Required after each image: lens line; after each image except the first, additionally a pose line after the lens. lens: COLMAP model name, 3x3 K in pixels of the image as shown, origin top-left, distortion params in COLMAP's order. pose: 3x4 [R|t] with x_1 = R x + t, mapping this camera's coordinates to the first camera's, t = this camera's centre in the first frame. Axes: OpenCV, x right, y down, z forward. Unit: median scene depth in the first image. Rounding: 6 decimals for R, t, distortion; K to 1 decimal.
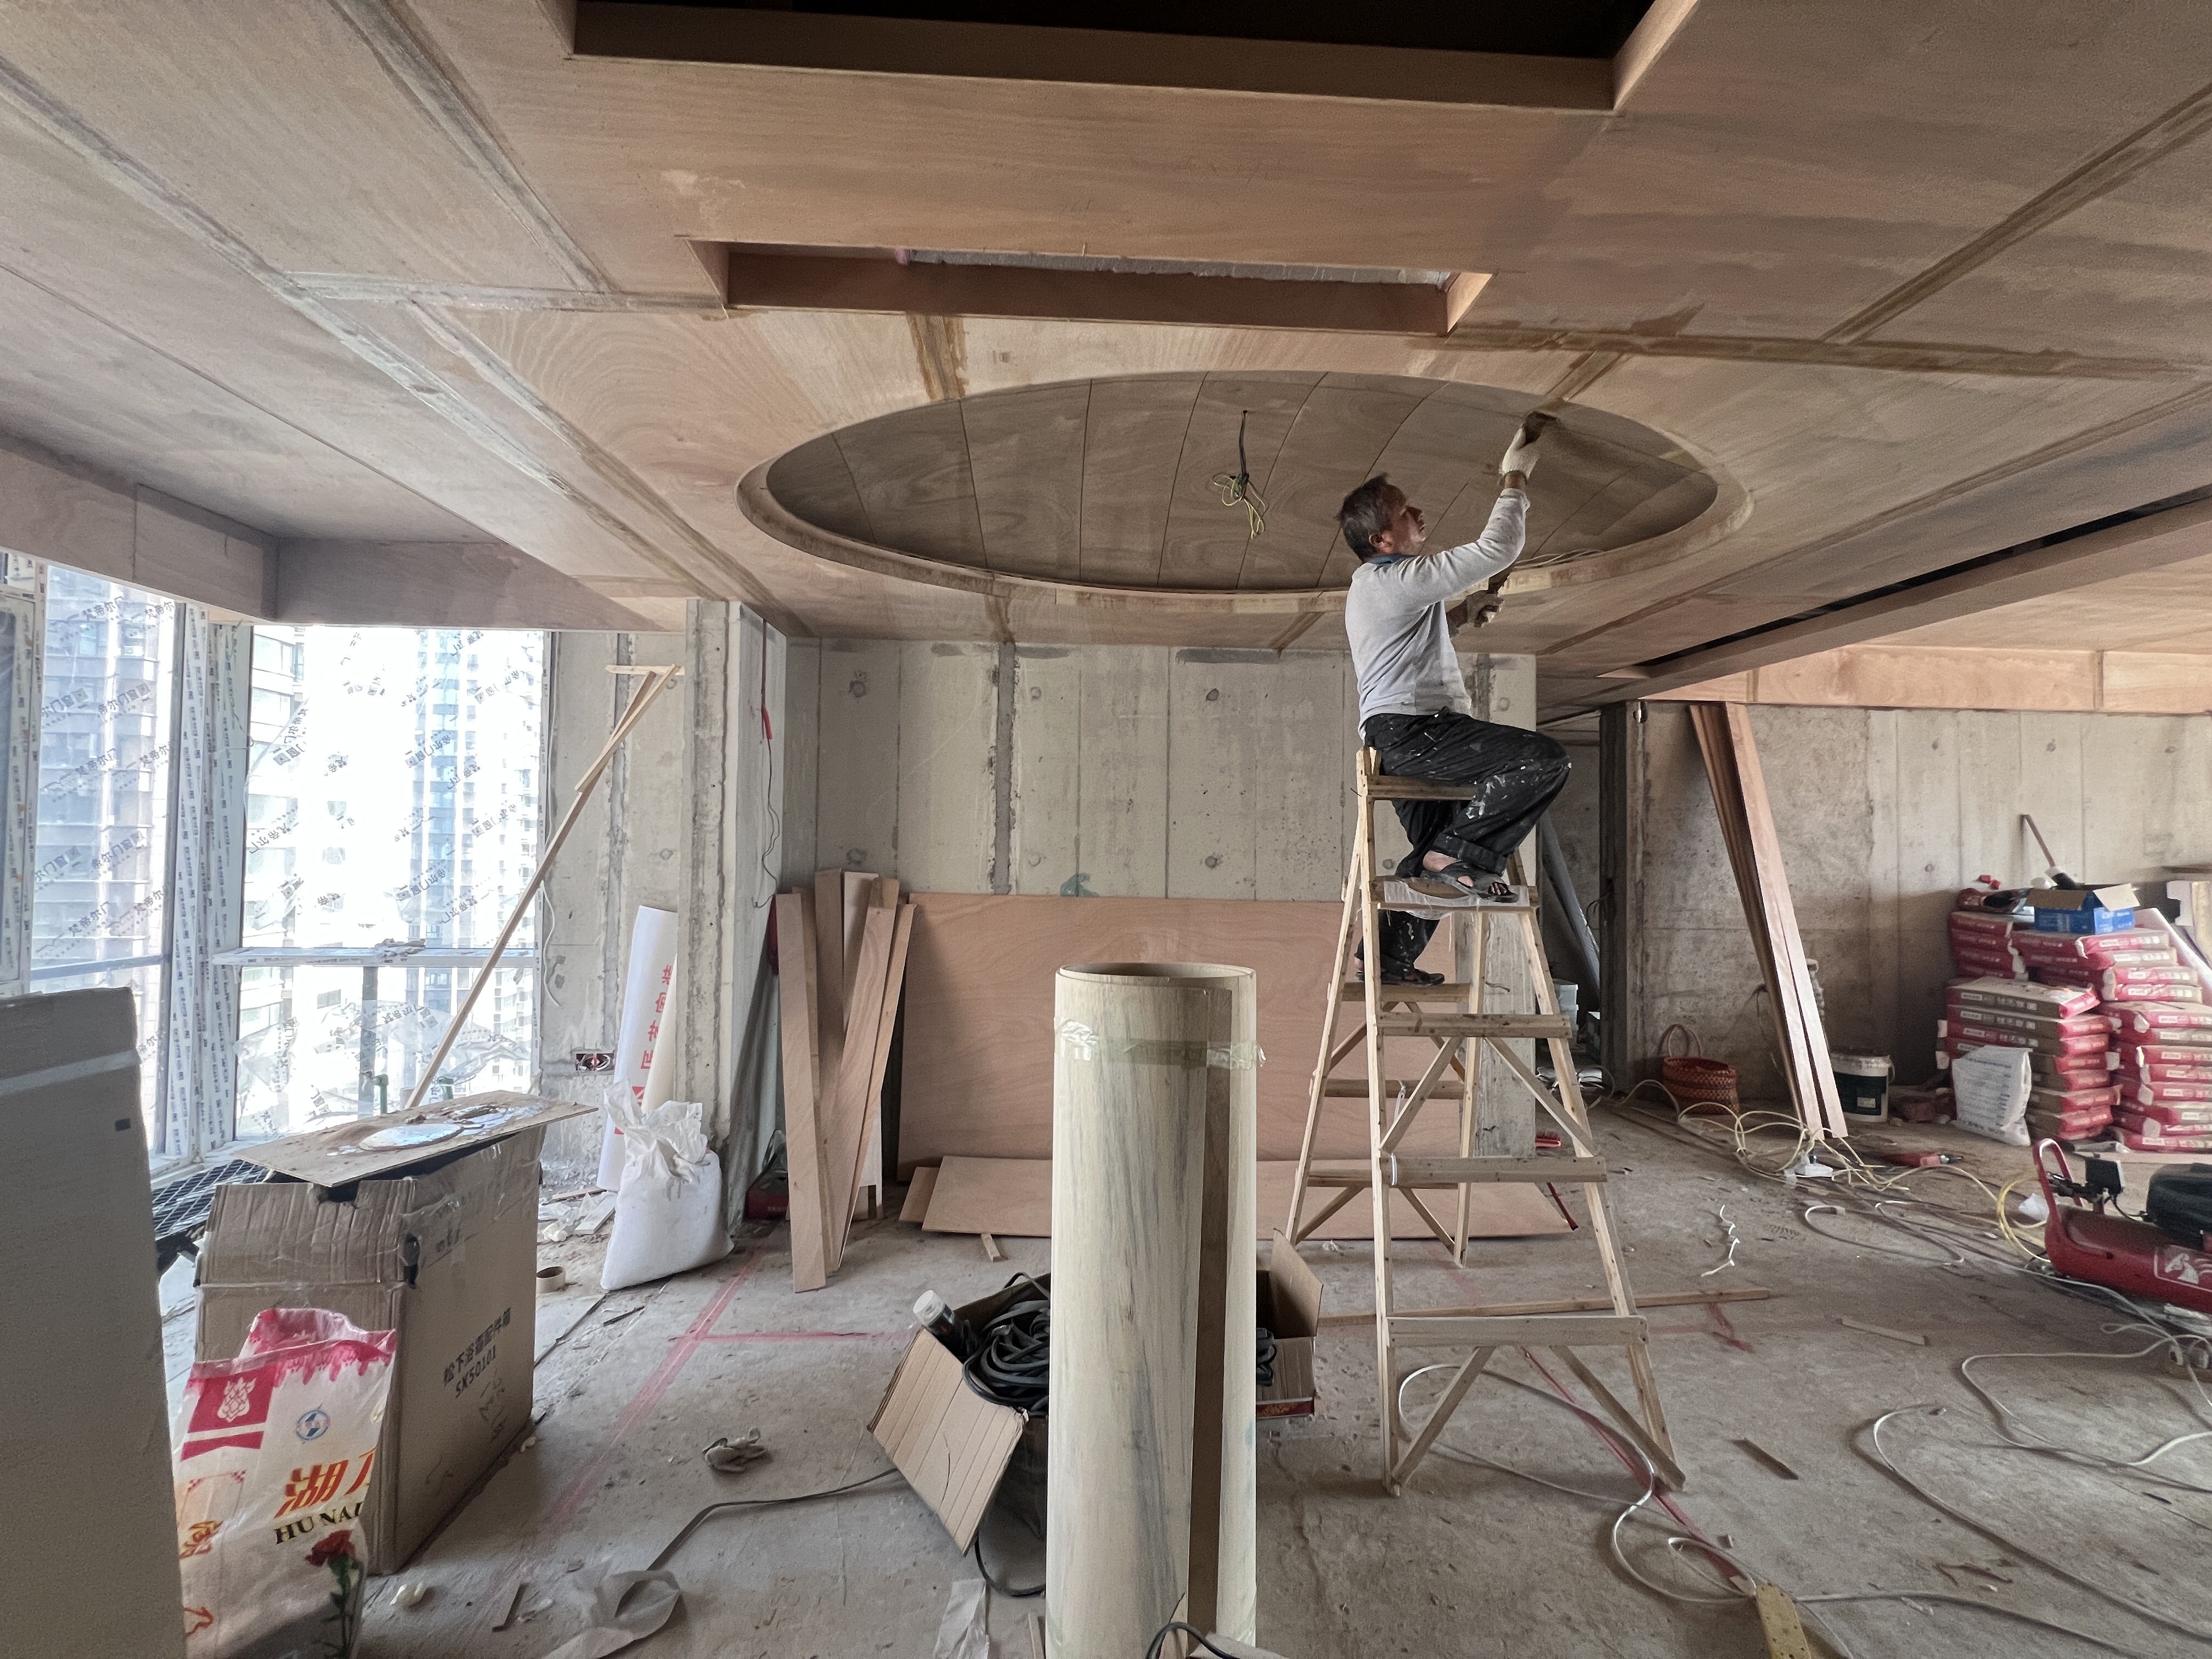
lens RADIAL K [[883.9, 0, 1100.3], [0, 883.9, 822.5], [0, 0, 1]] dist [-0.002800, 0.000176]
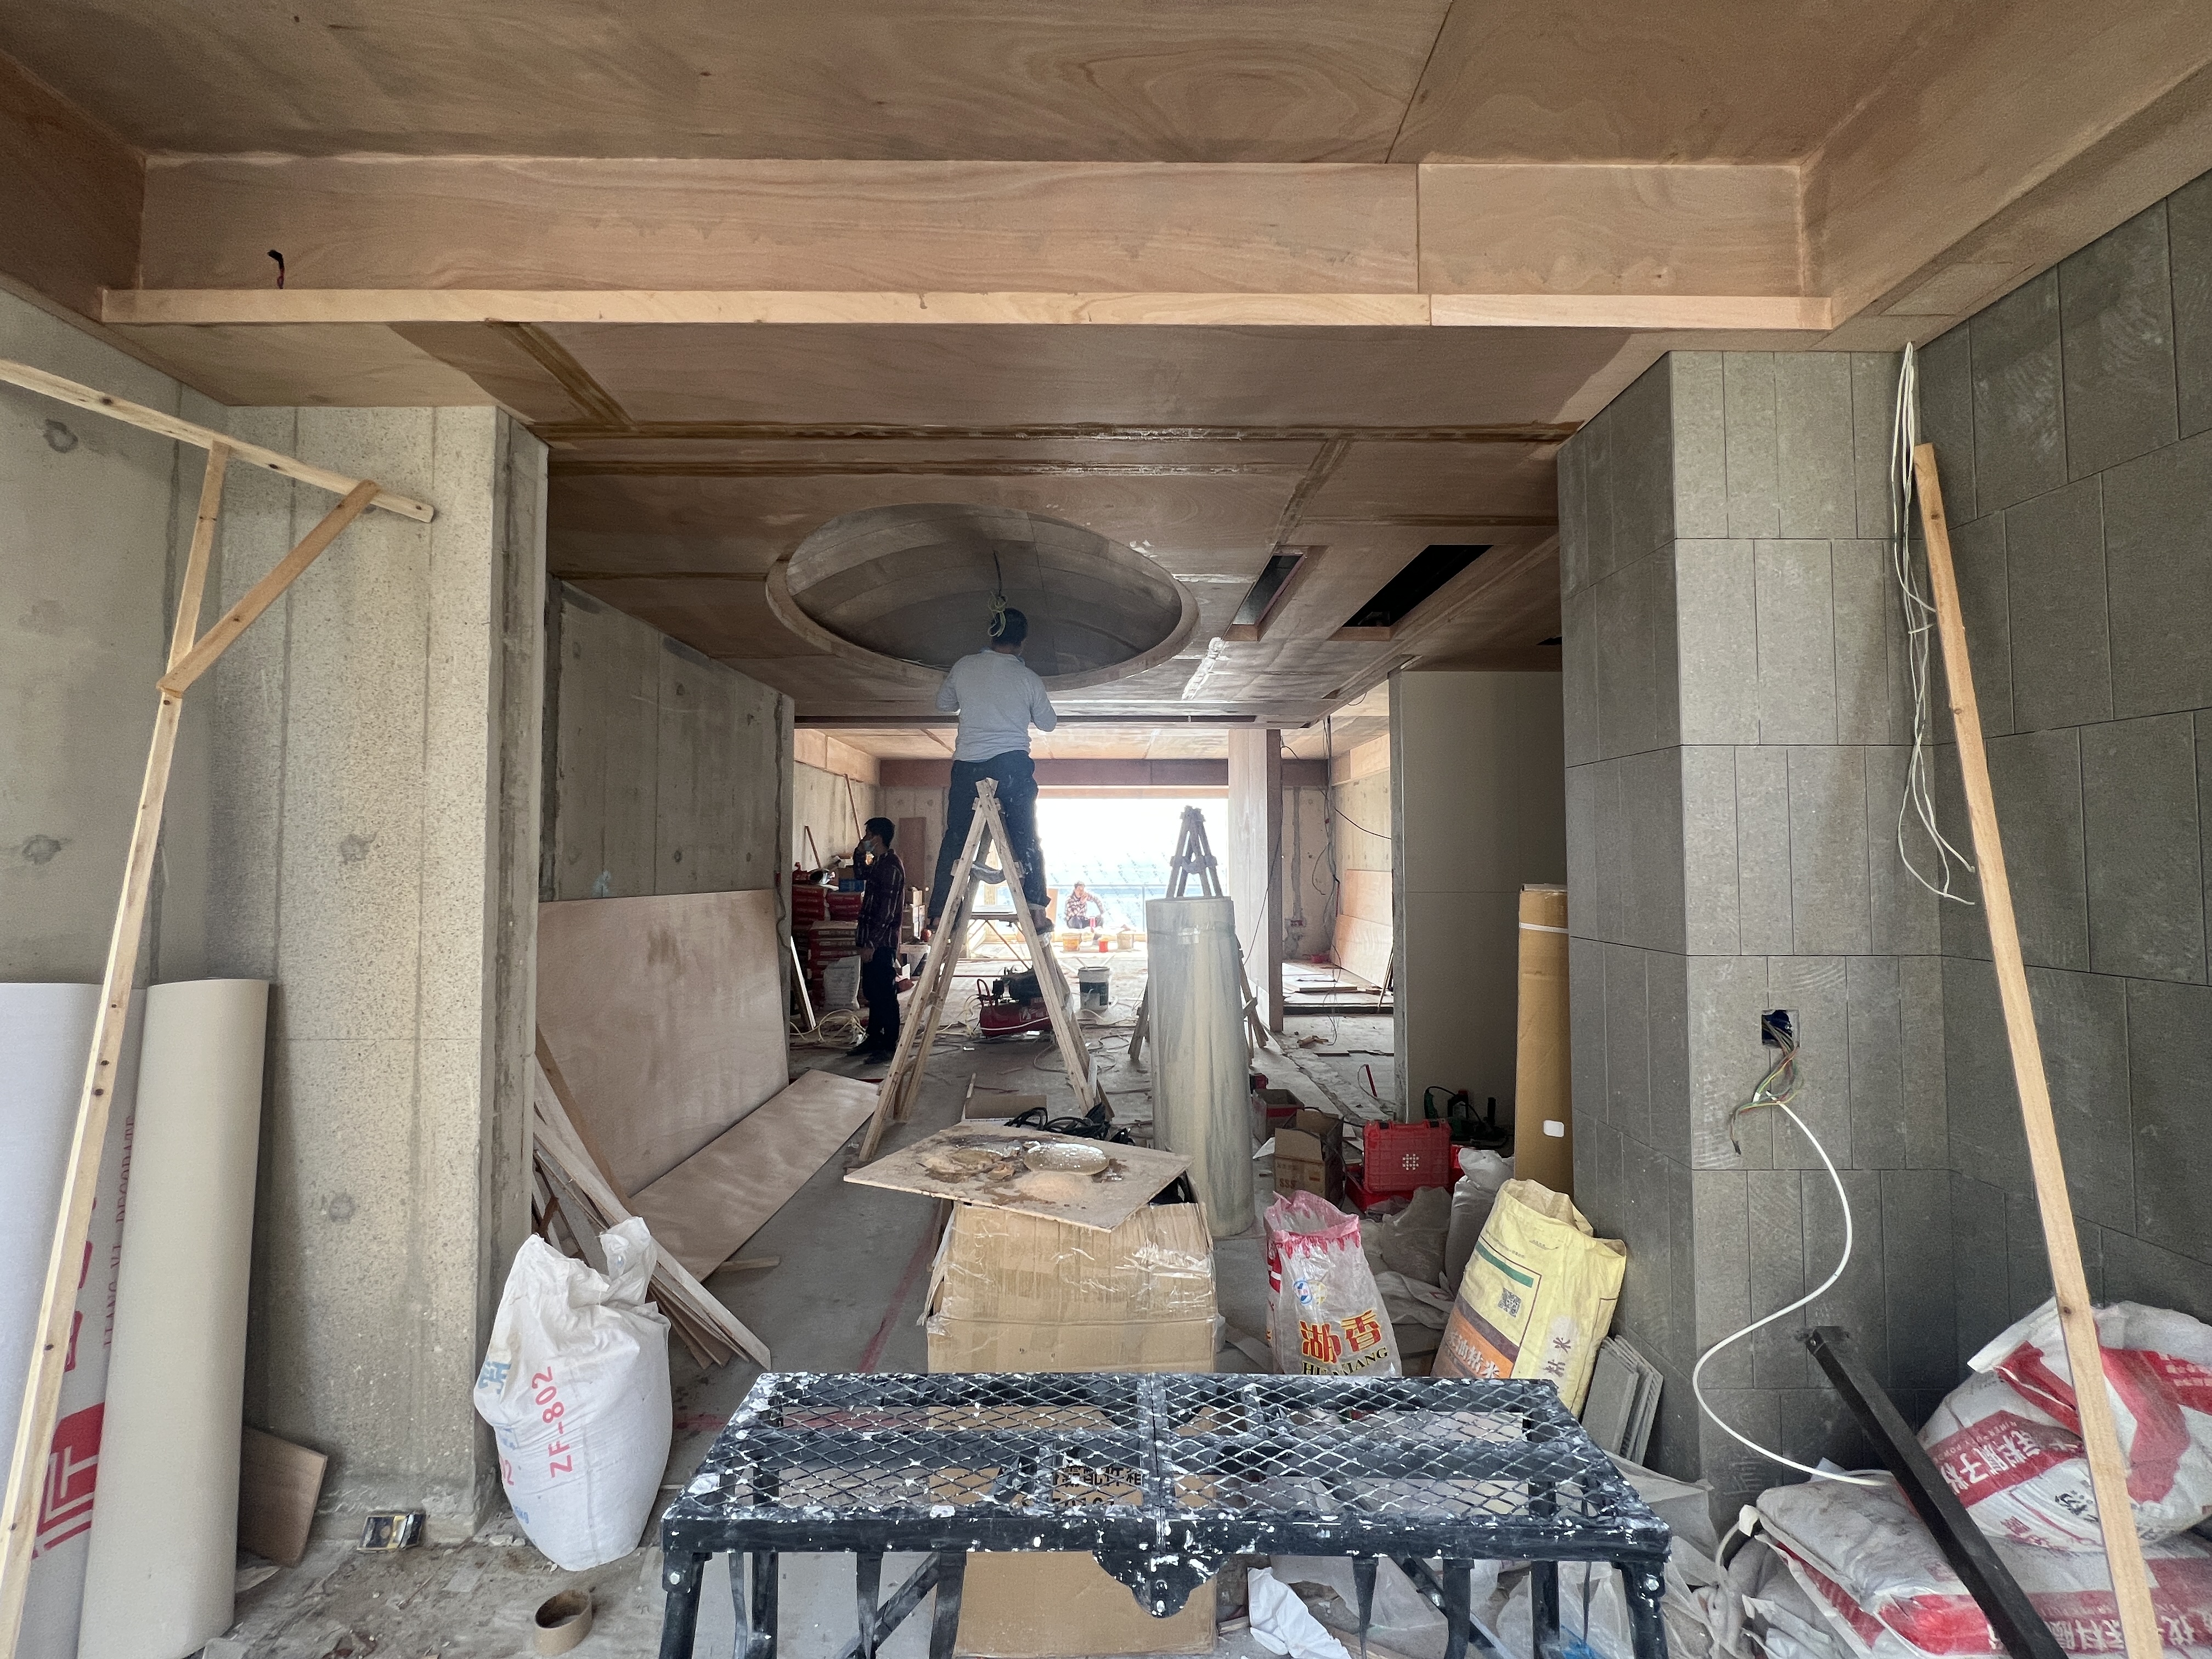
lens RADIAL K [[883.9, 0, 1103.8], [0, 883.9, 825.4], [0, 0, 1]] dist [-0.002800, 0.000176]
pose [[0.042774, 0.025086, 0.998770, -1.339538], [-0.023960, 0.999423, -0.024076, 0.034541], [-0.998797, -0.022901, 0.043350, 0.748268]]
